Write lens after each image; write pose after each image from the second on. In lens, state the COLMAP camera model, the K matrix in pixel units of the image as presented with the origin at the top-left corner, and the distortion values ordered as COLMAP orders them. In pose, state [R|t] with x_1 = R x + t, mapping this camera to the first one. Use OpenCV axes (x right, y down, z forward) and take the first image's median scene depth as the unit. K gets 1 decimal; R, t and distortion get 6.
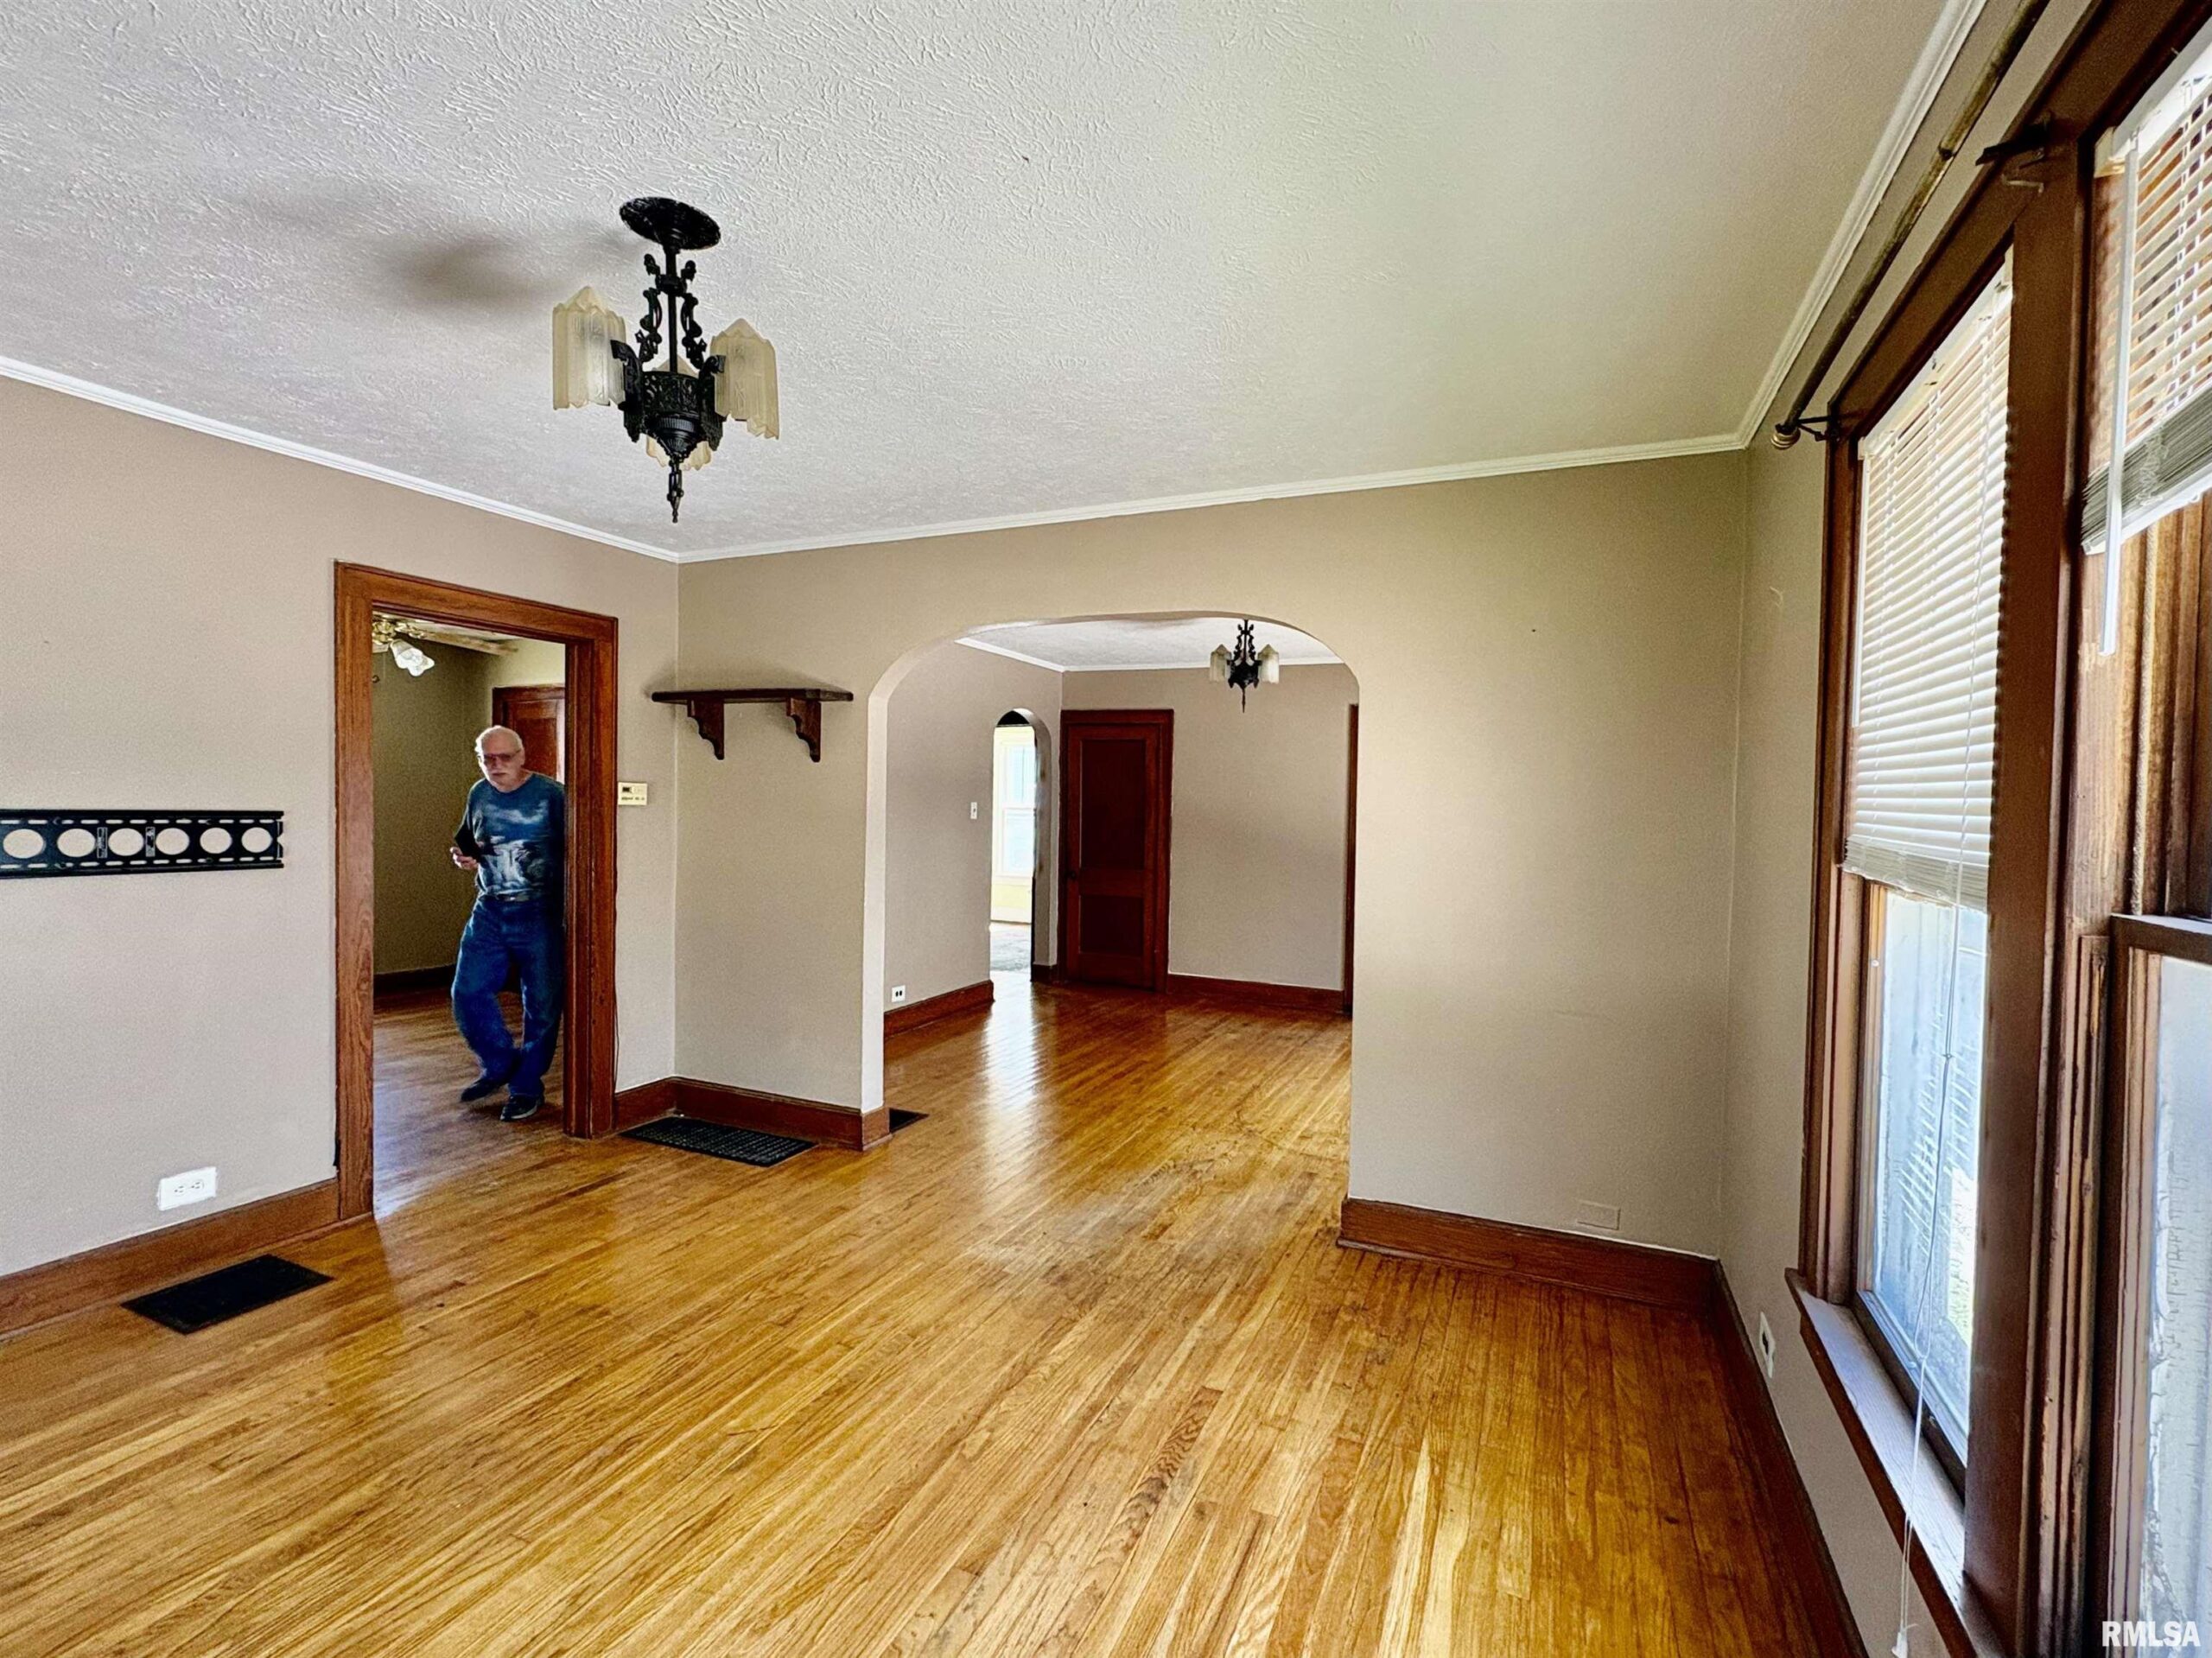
lens RADIAL K [[996.6, 0, 1106.0], [0, 996.6, 828.4], [0, 0, 1]] dist [-0.000509, 0.000668]
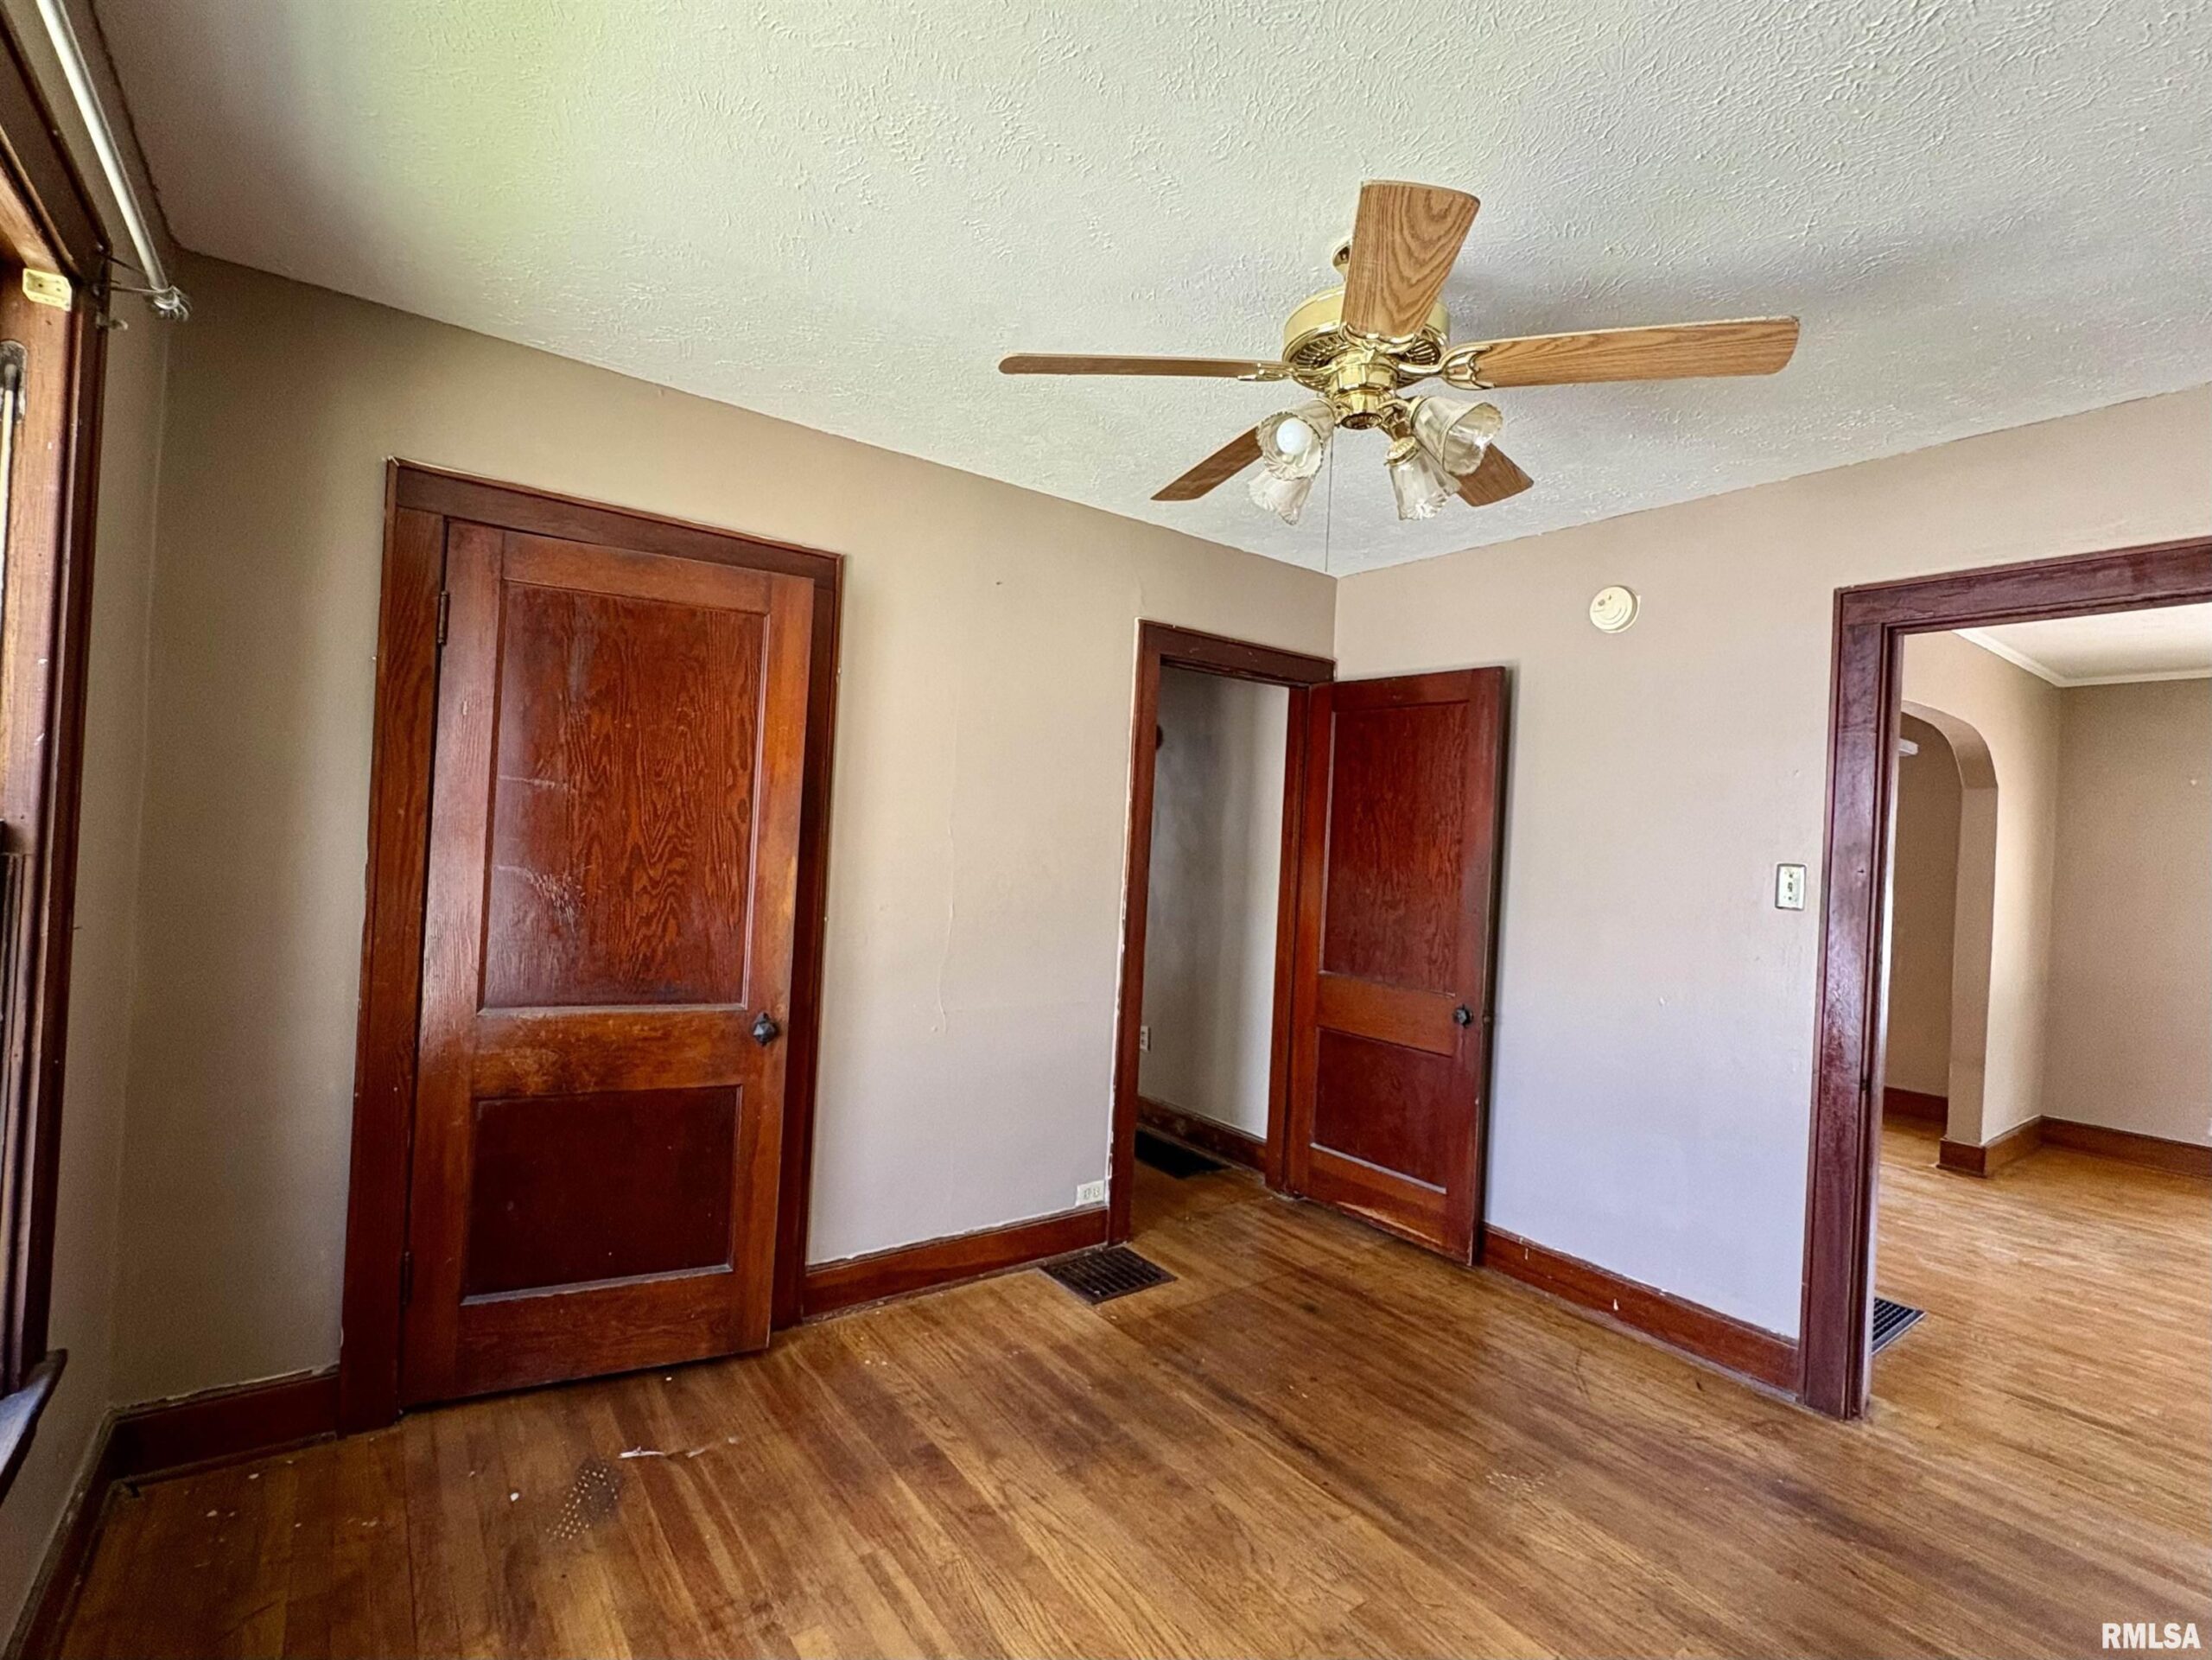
lens RADIAL K [[1028.3, 0, 1105.0], [0, 1028.3, 826.7], [0, 0, 1]] dist [-0.000551, 0.000057]
pose [[0.496930, 0.009969, 0.867734, -1.969786], [-0.013601, 0.999901, -0.003698, -0.078529], [-0.867684, -0.009965, 0.497016, 1.610116]]
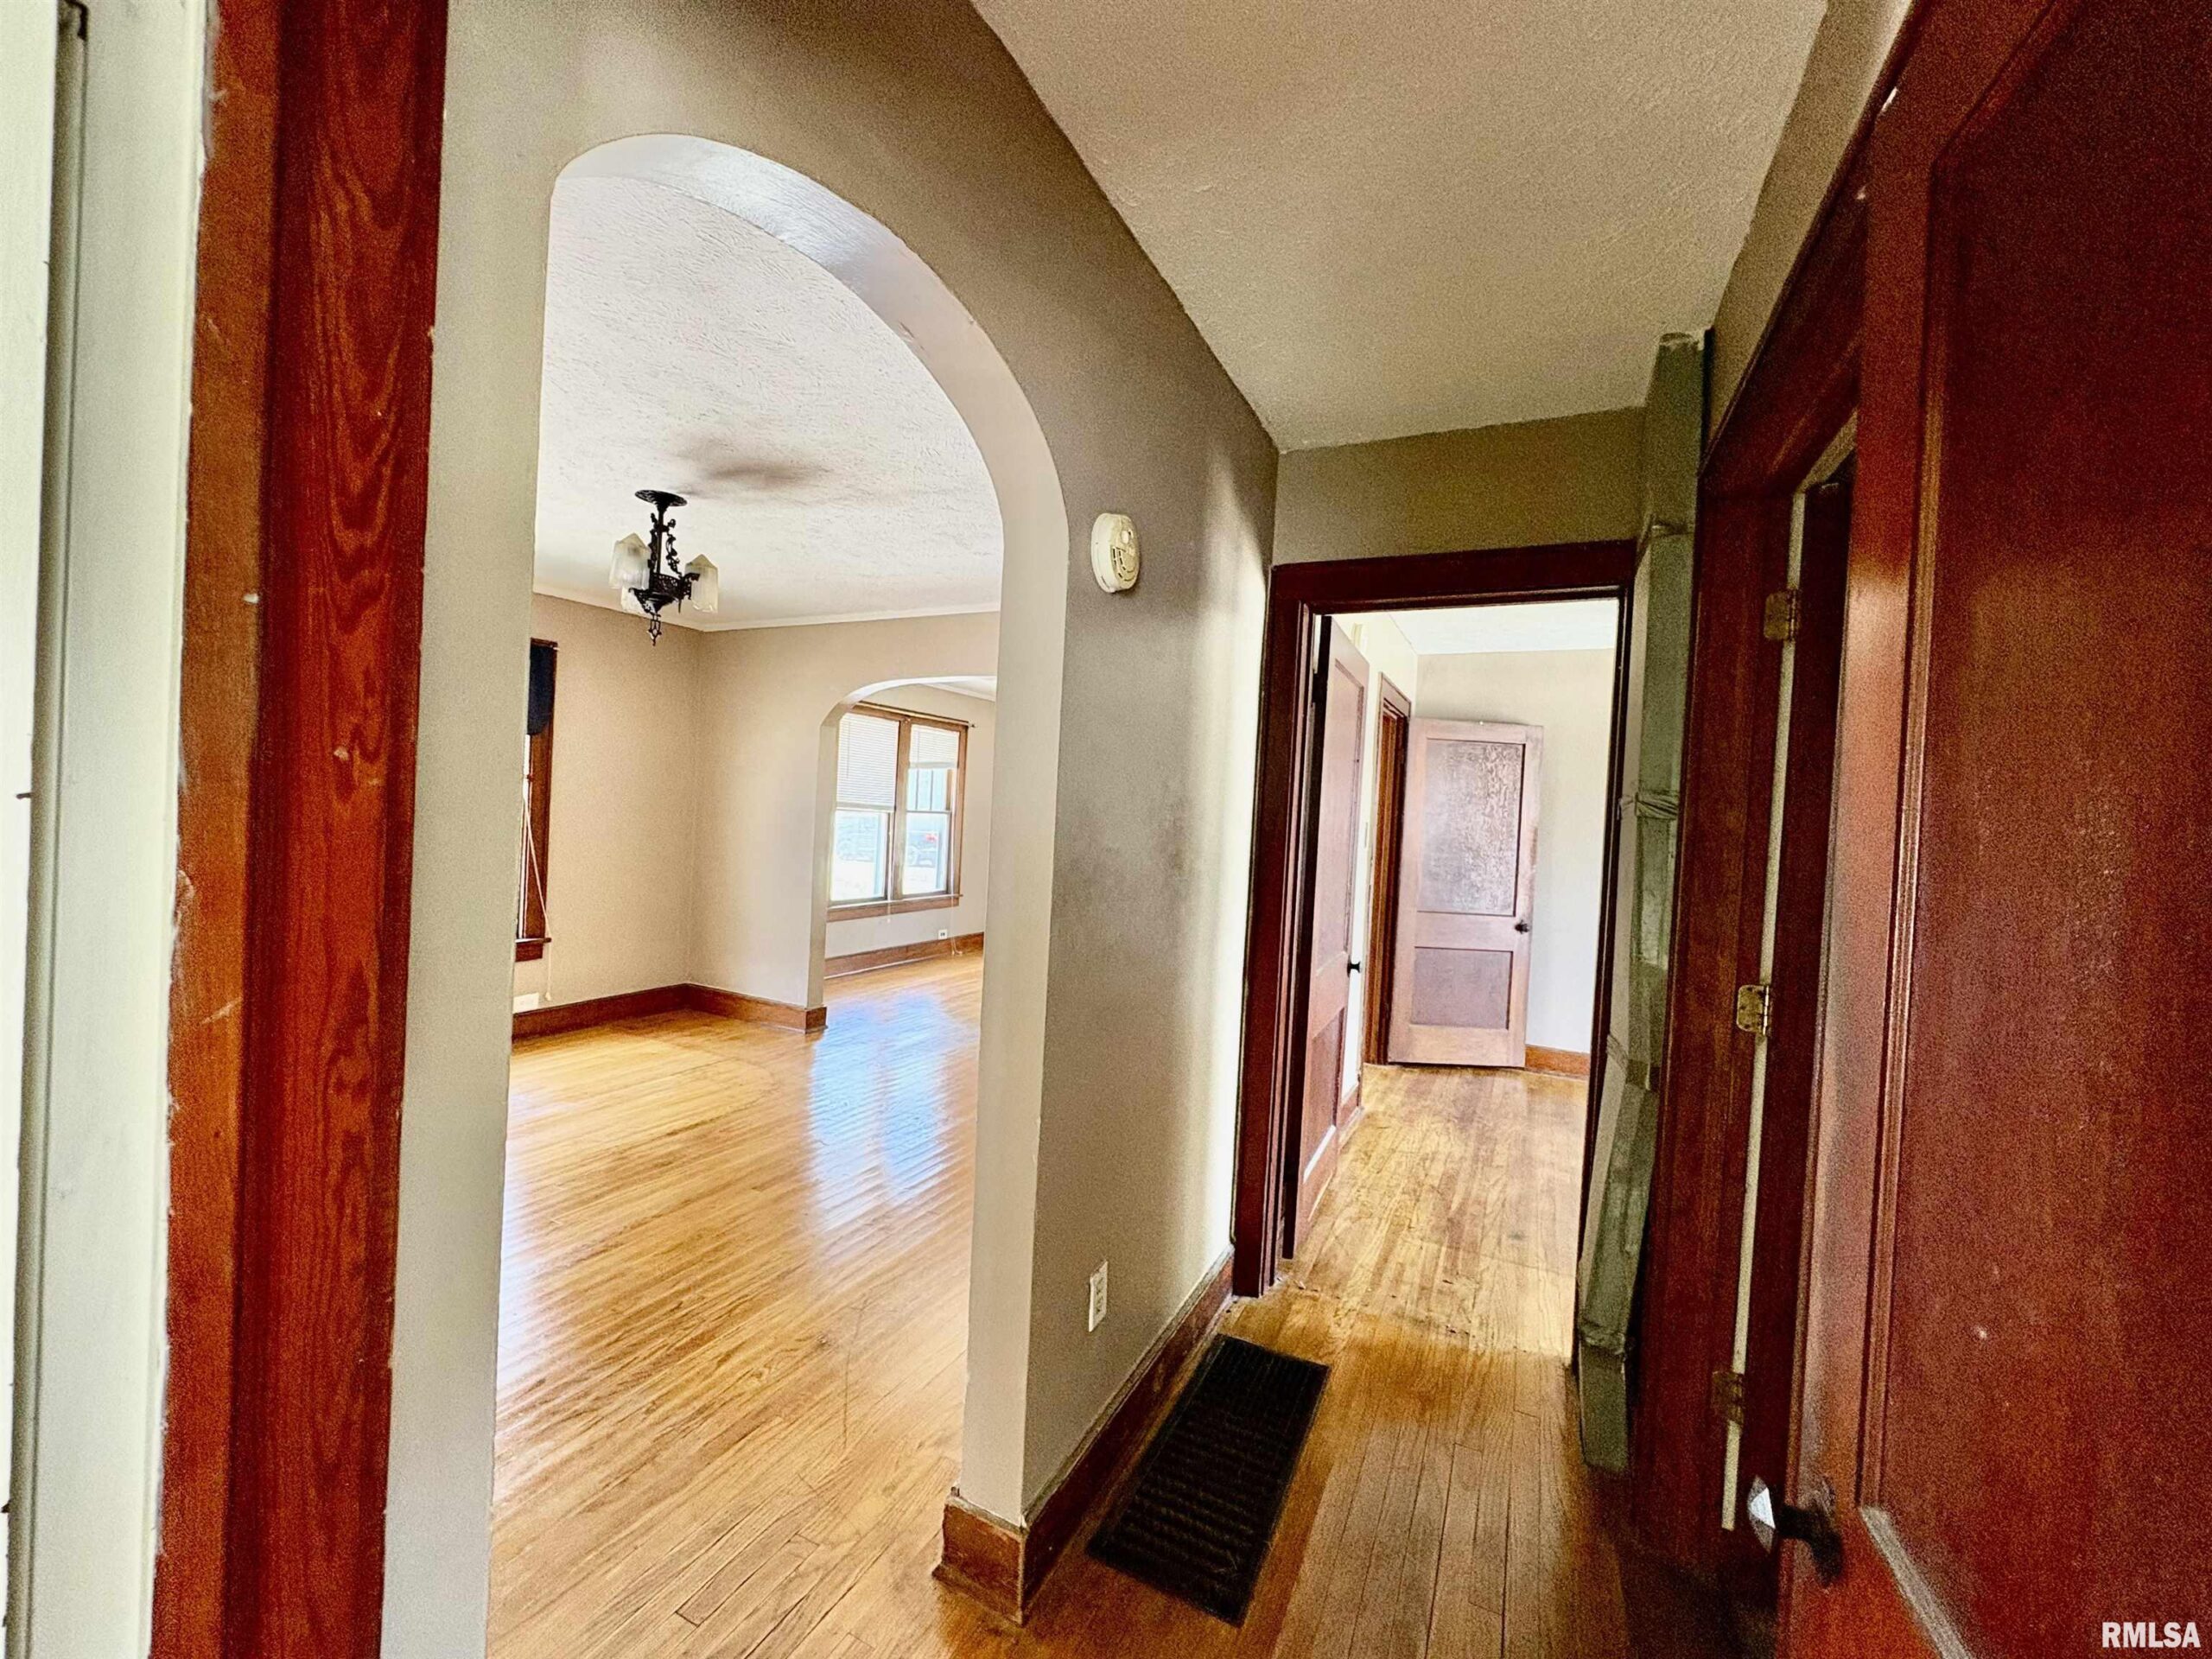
lens RADIAL K [[882.0, 0, 1106.0], [0, 882.0, 829.5], [0, 0, 1]] dist [0.001442, 0.000248]
pose [[-0.996558, -0.072785, 0.039674, -0.382943], [-0.070880, 0.996355, 0.047469, -0.083701], [-0.042985, 0.044493, -0.998084, 3.061817]]
